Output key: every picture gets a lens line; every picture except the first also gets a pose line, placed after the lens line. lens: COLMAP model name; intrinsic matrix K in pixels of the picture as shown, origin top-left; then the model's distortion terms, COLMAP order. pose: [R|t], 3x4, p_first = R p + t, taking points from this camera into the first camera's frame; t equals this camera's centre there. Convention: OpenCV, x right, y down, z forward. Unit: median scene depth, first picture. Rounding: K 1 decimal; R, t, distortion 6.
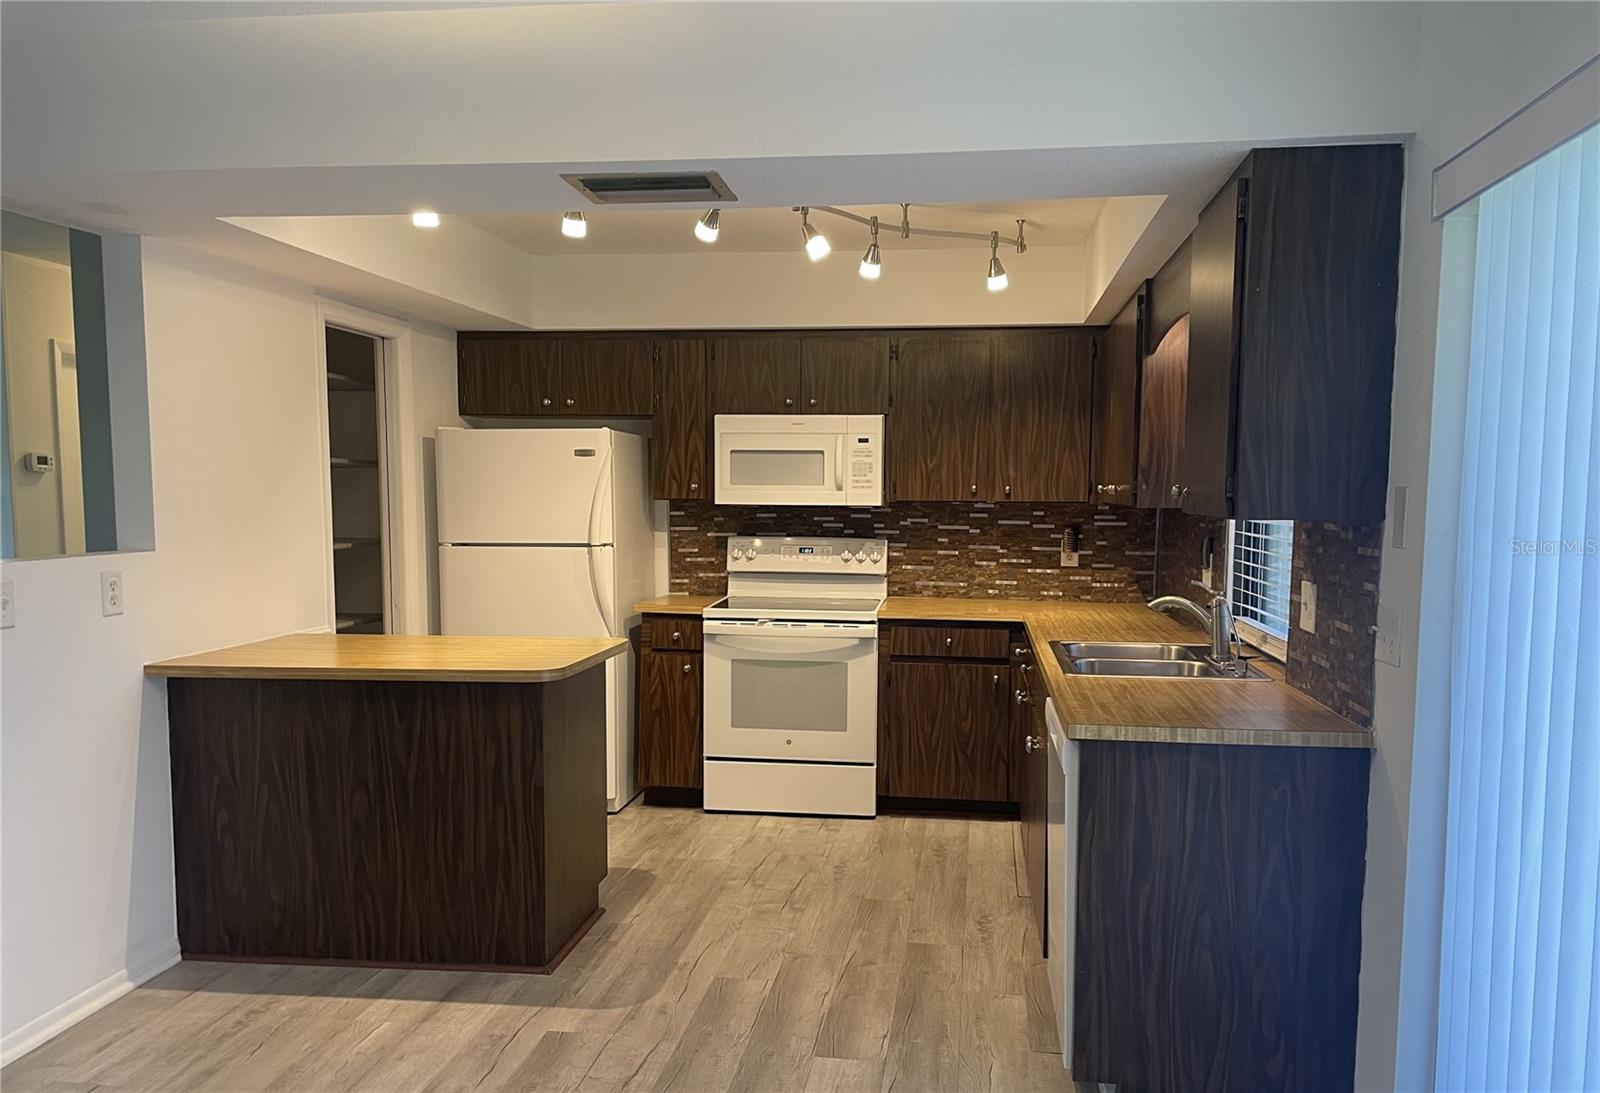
lens RADIAL K [[1222.2, 0, 827.4], [0, 1222.2, 609.8], [0, 0, 1]] dist [0.085976, -0.107371]
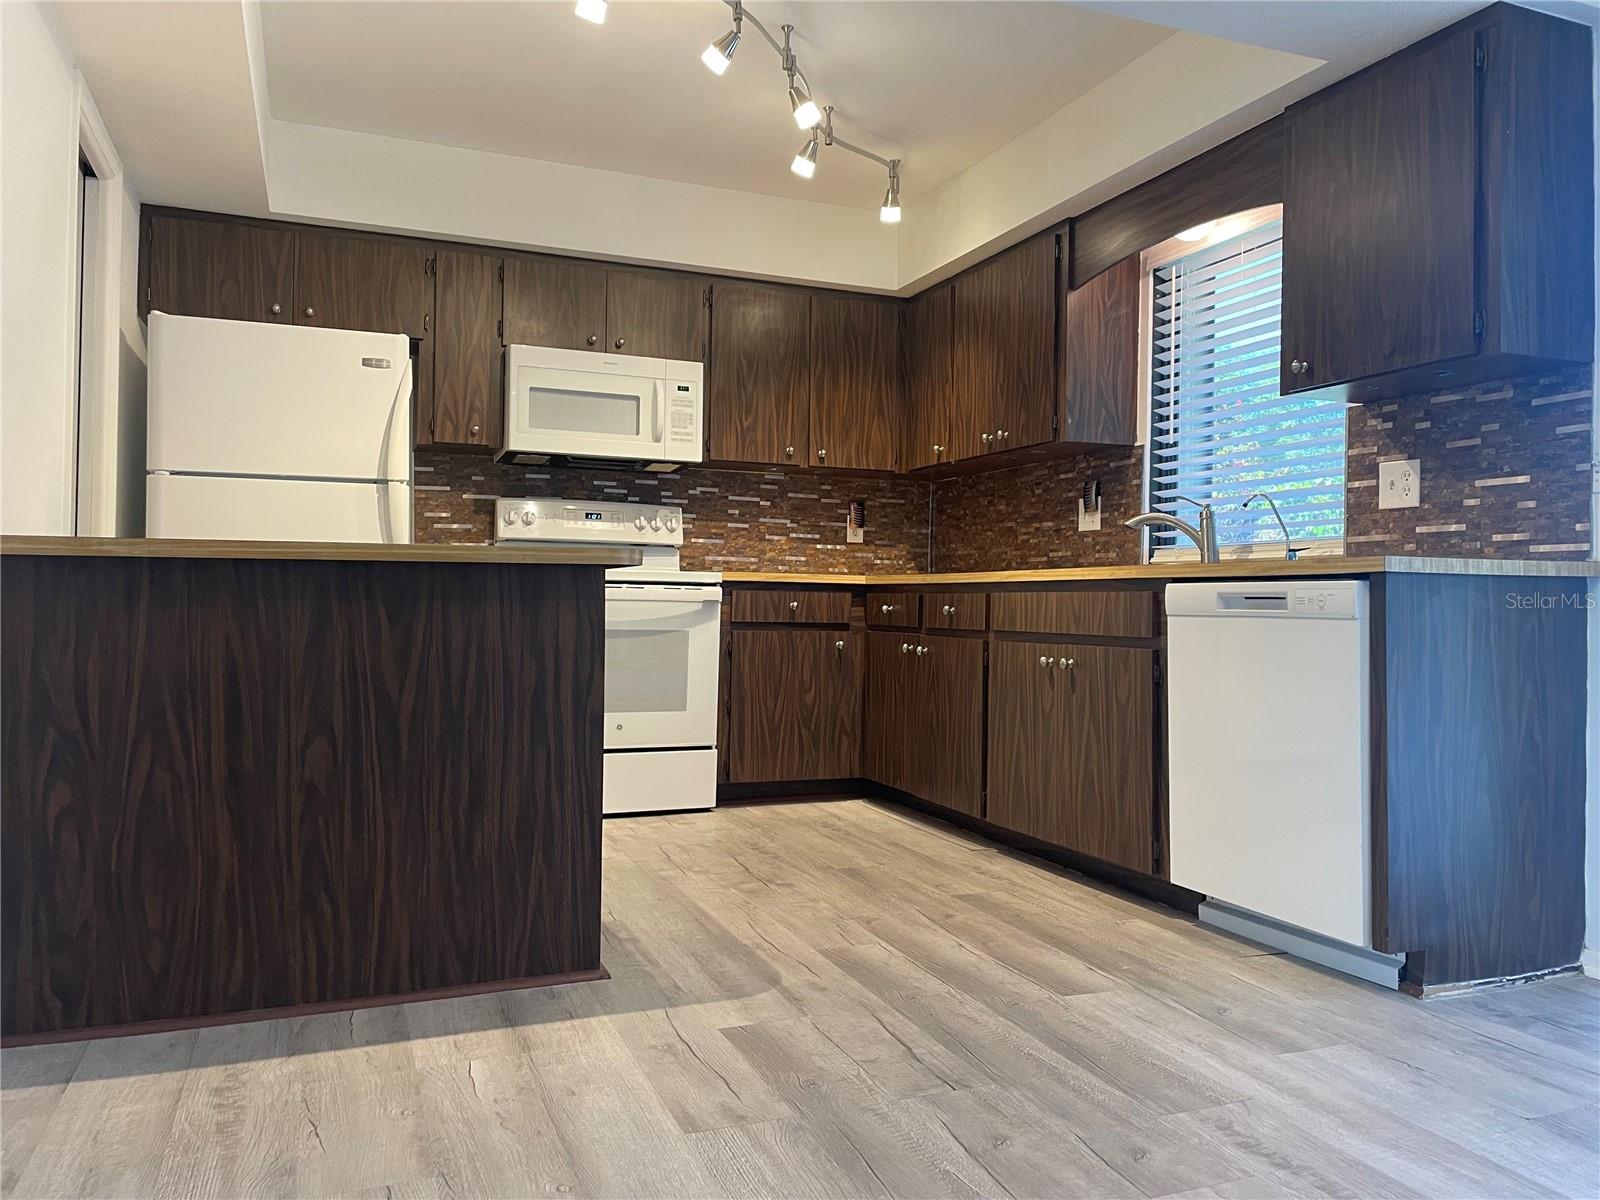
lens RADIAL K [[1190.7, 0, 801.6], [0, 1190.7, 580.8], [0, 0, 1]] dist [0.099567, -0.123395]
pose [[0.877376, 0.014062, 0.479596, -0.323031], [0.038081, 0.994376, -0.098821, 0.095317], [-0.478289, 0.104966, 0.871907, 0.212301]]
